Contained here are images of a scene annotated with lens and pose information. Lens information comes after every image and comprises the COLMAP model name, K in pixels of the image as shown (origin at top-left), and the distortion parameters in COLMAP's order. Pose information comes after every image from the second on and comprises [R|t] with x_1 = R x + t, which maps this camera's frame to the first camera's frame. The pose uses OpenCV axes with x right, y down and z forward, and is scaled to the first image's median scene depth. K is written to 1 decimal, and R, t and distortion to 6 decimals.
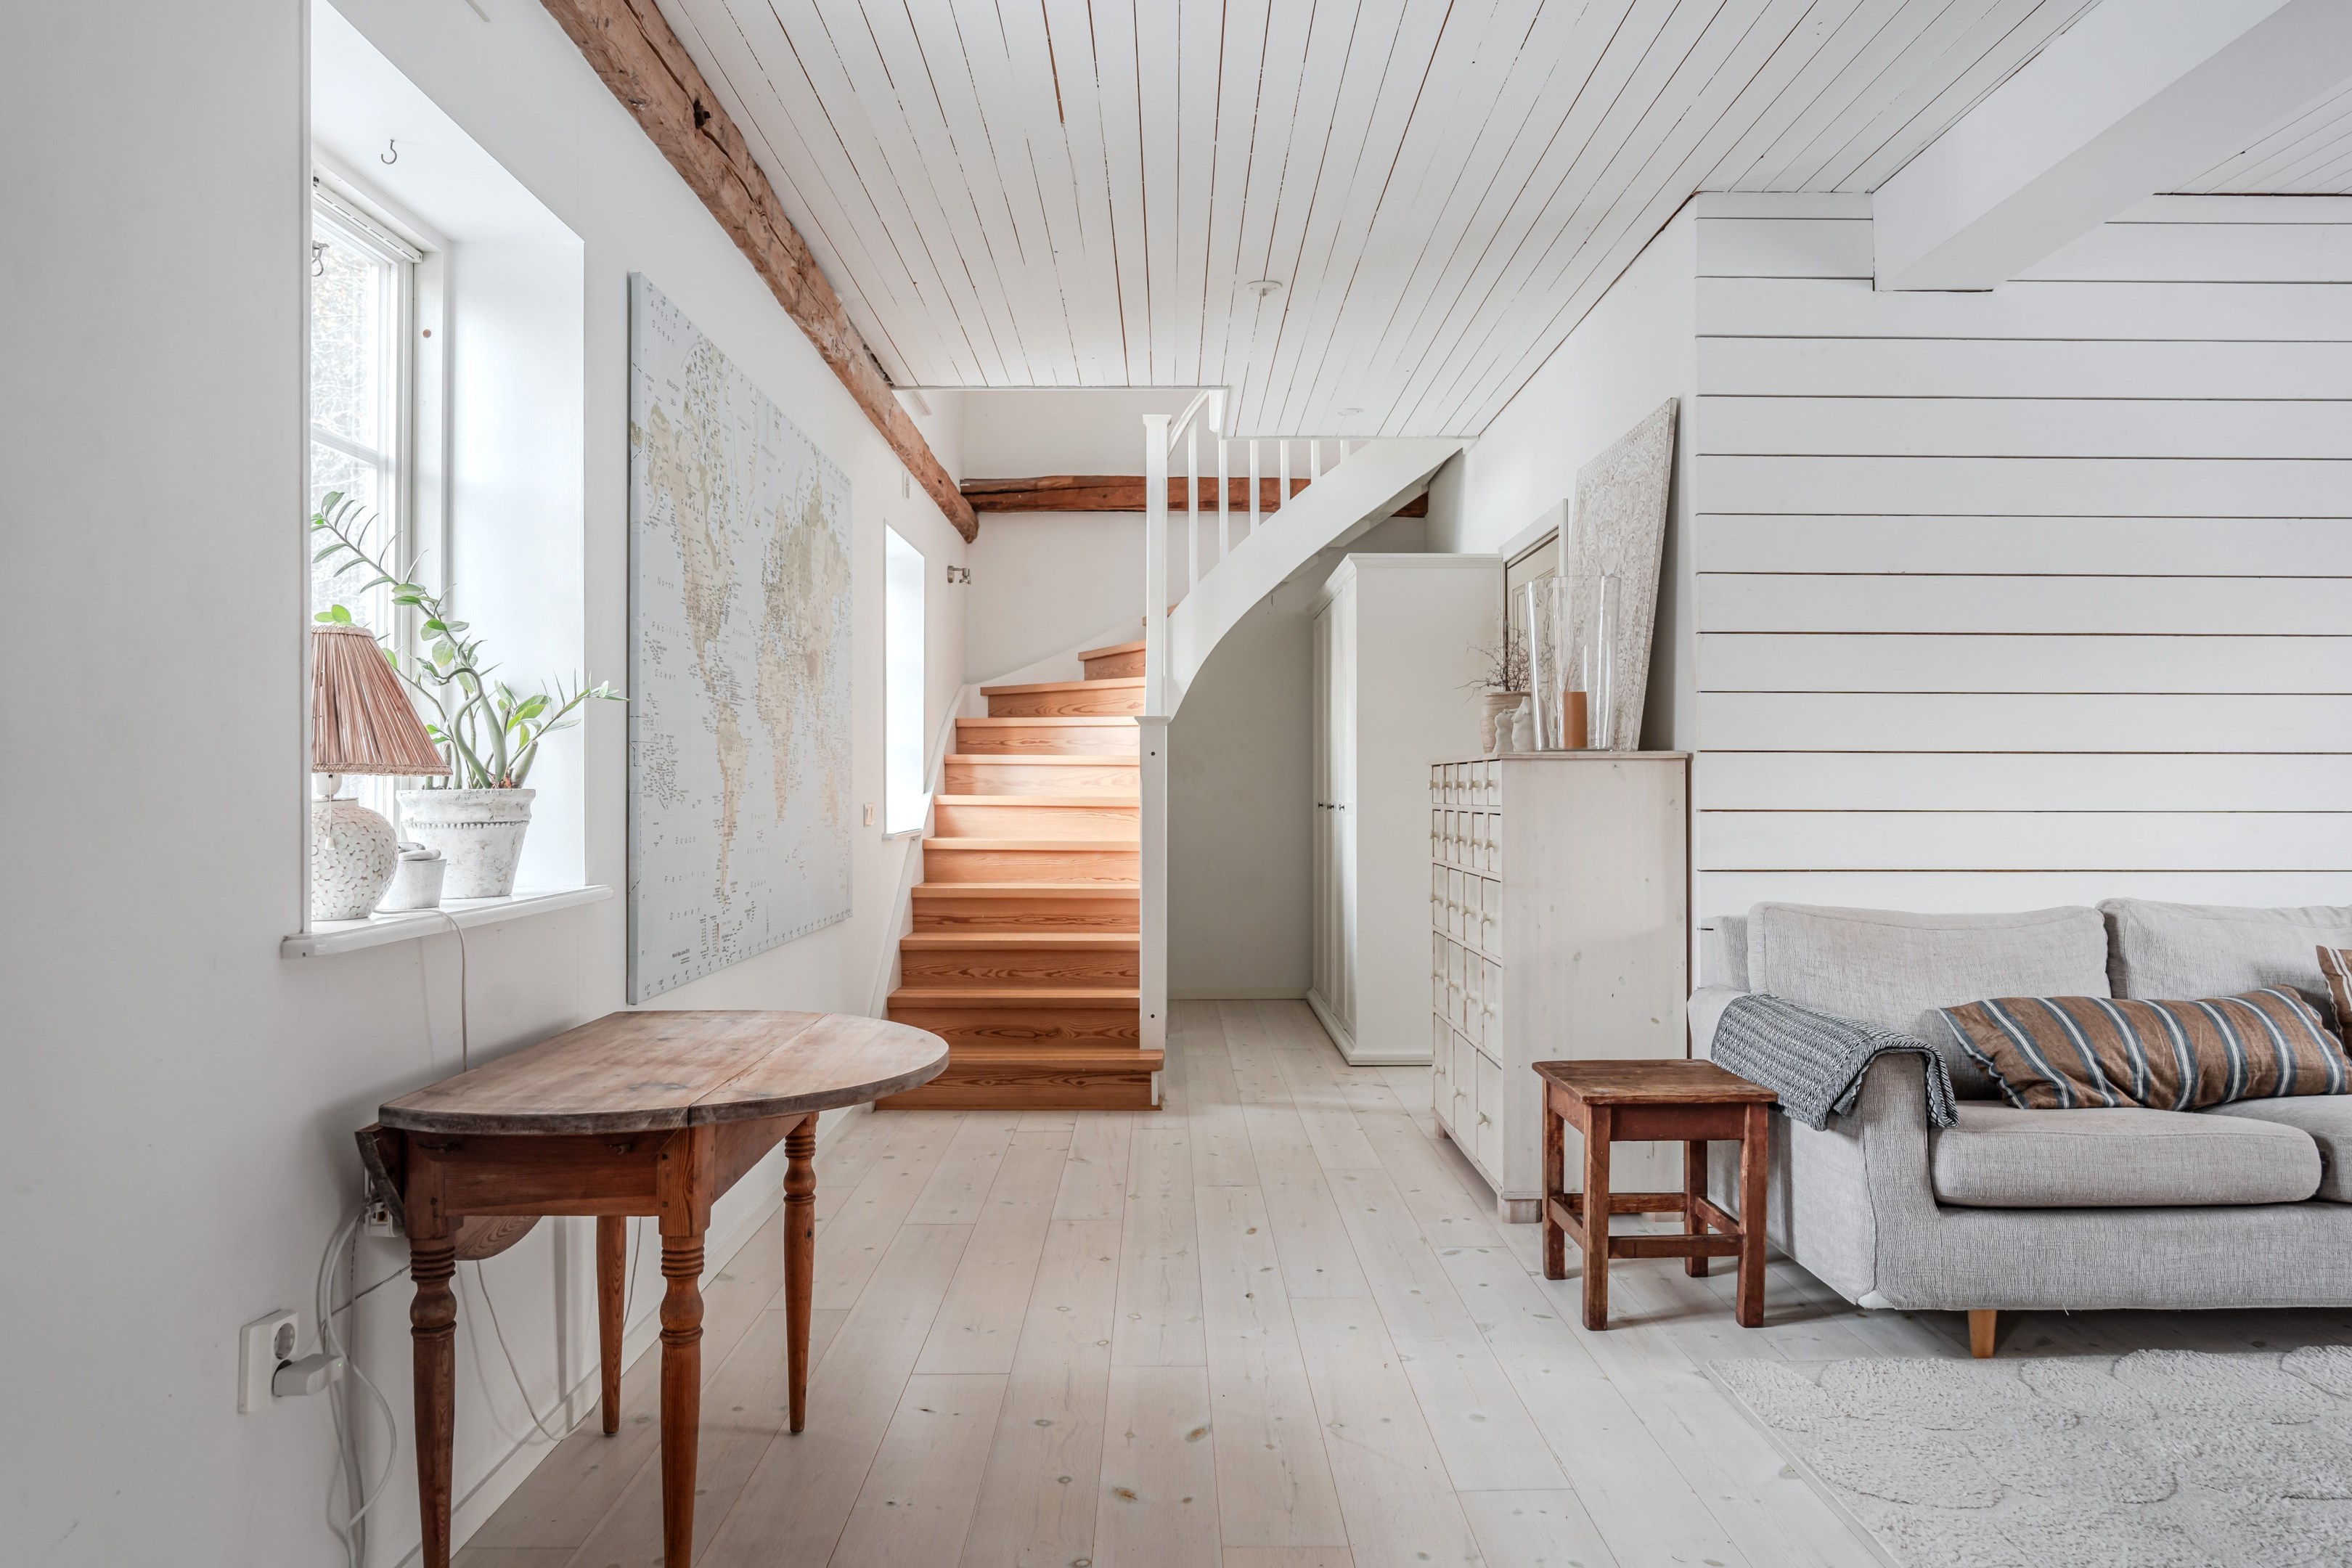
lens RADIAL K [[1498.3, 0, 1176.0], [0, 1498.3, 784.0], [0, 0, 1]] dist [-0.014240, 0.002456]
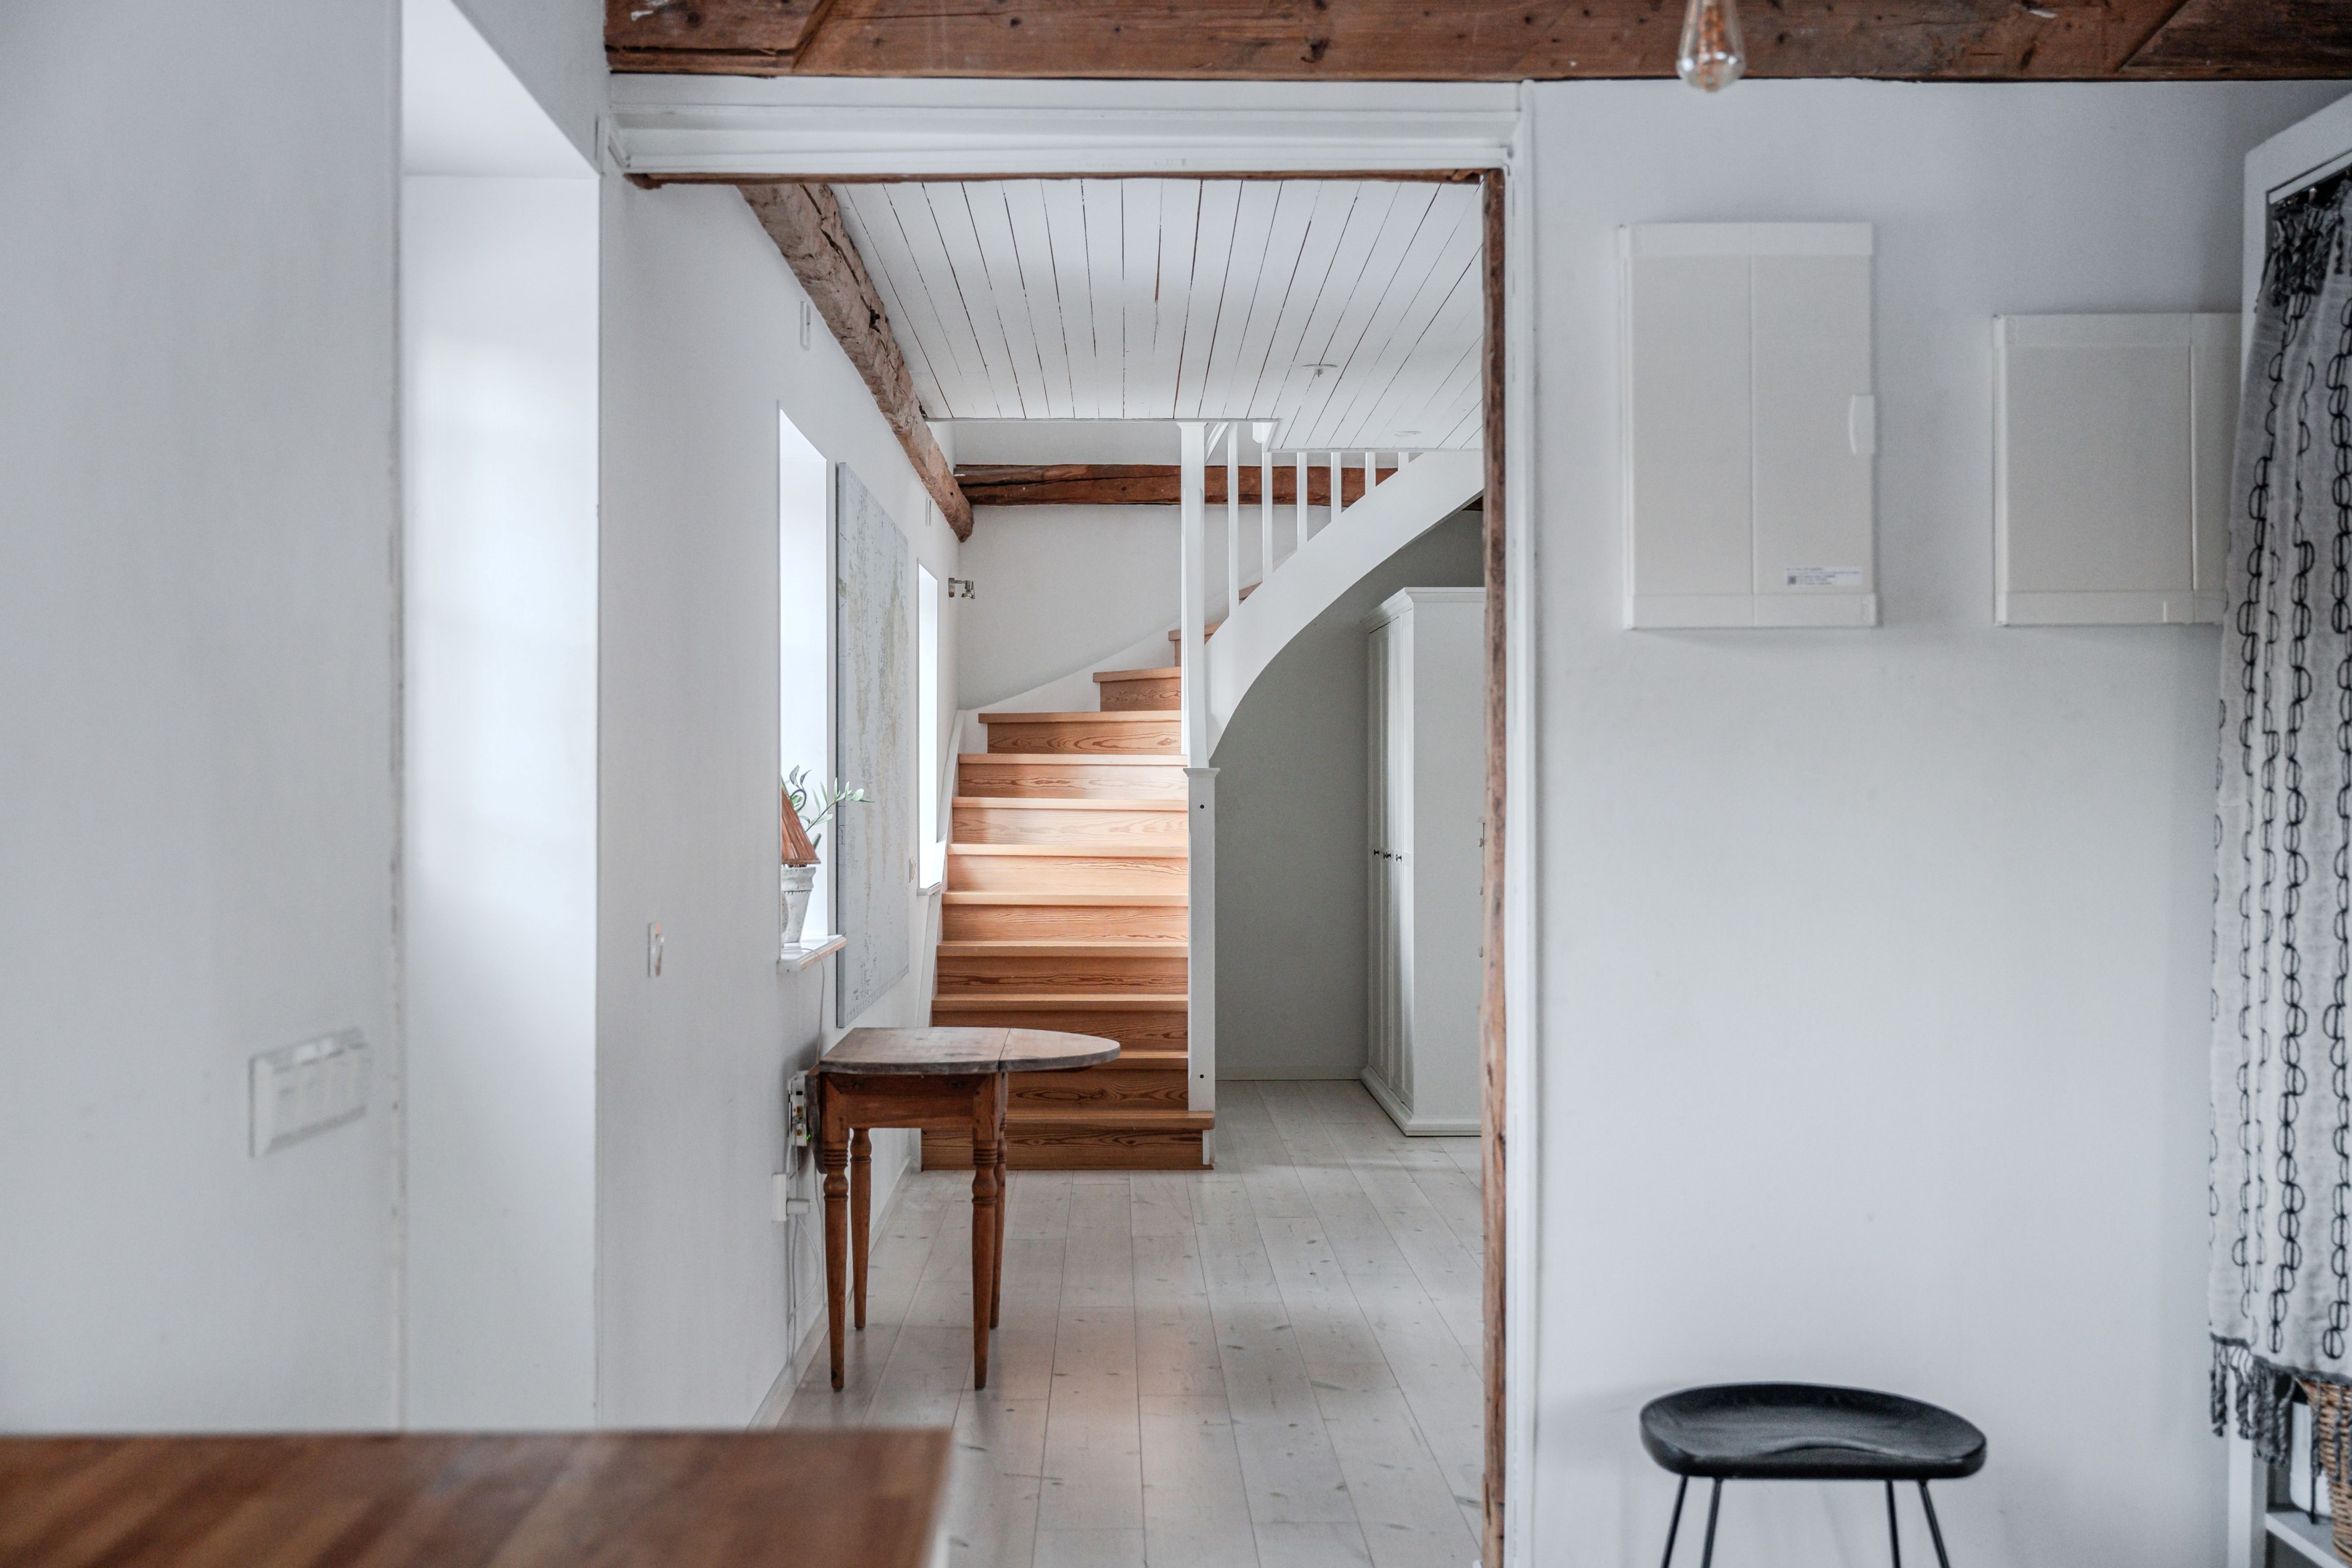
lens RADIAL K [[2605.5, 0, 1176.0], [0, 2605.5, 784.0], [0, 0, 1]] dist [0.010491, 0.021457]
pose [[0.999880, 0.000181, 0.015473, -0.052919], [-0.000185, 1.000000, 0.000239, -0.032019], [-0.015473, -0.000242, 0.999880, -0.624962]]
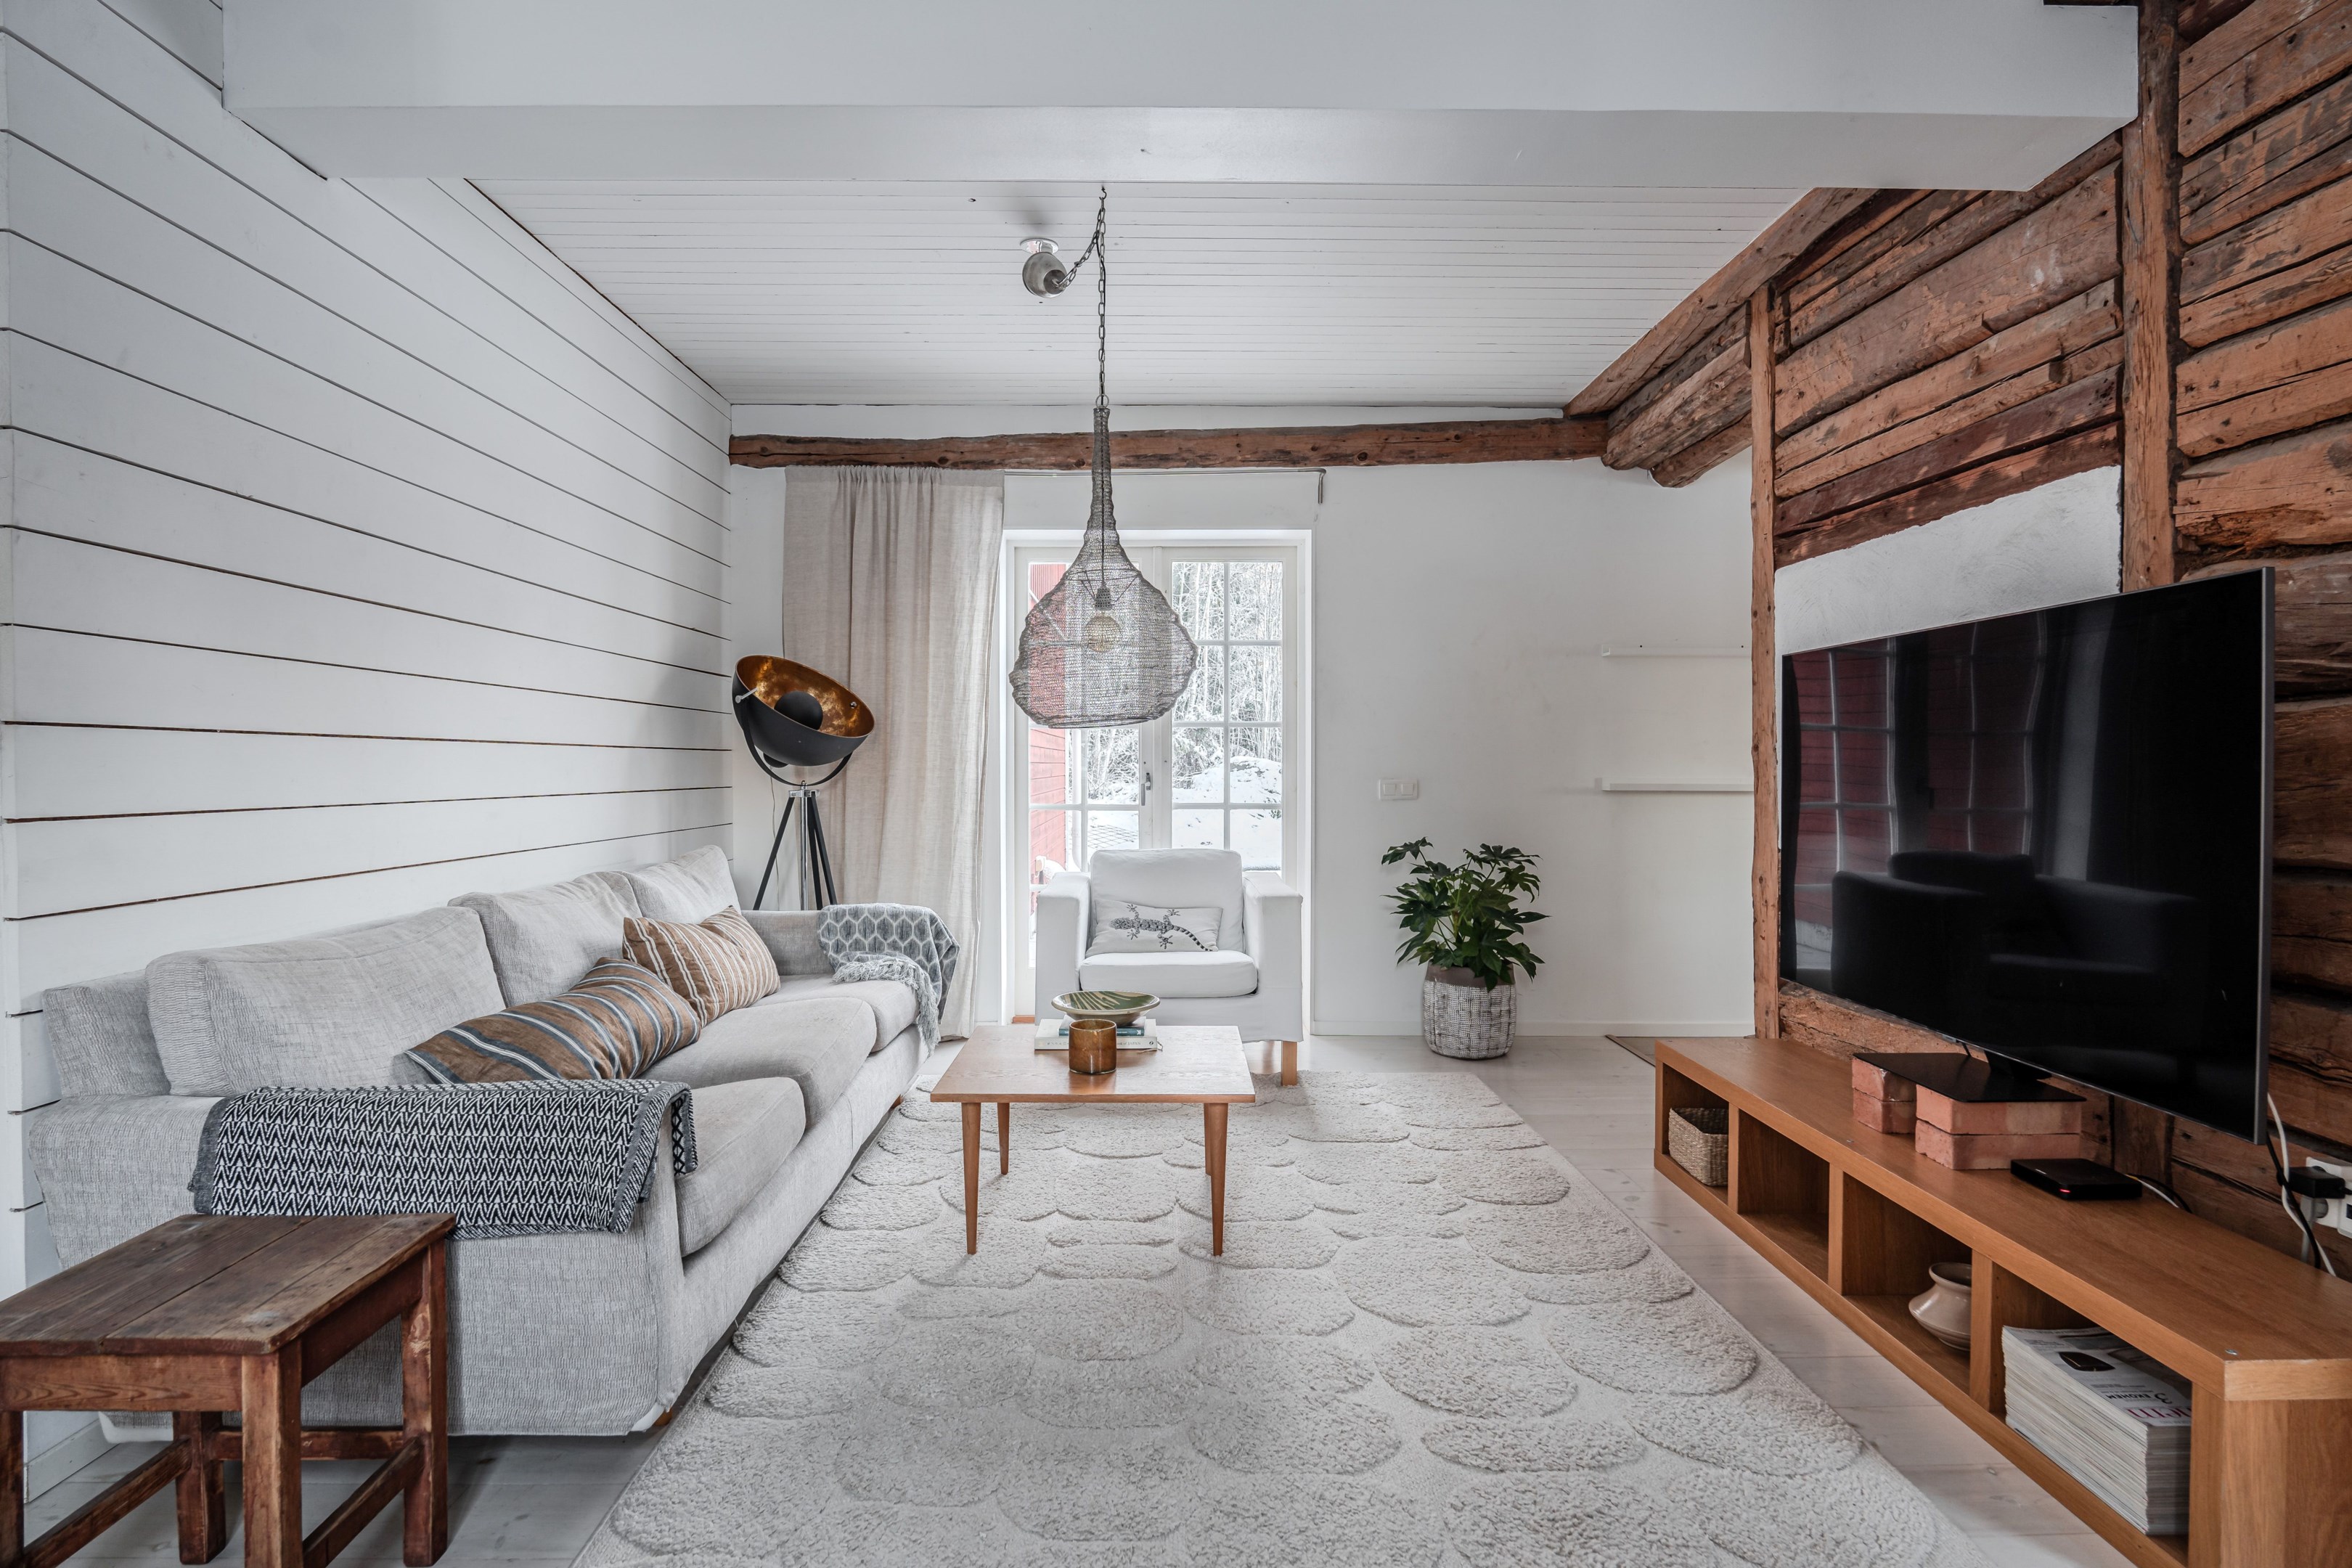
lens RADIAL K [[1272.4, 0, 1176.0], [0, 1272.4, 784.0], [0, 0, 1]] dist [-0.017172, -0.000294]
pose [[0.006220, -0.017349, 0.999830, -0.079108], [0.000864, 0.999849, 0.017344, -0.002954], [-0.999980, 0.000756, 0.006234, 0.266867]]
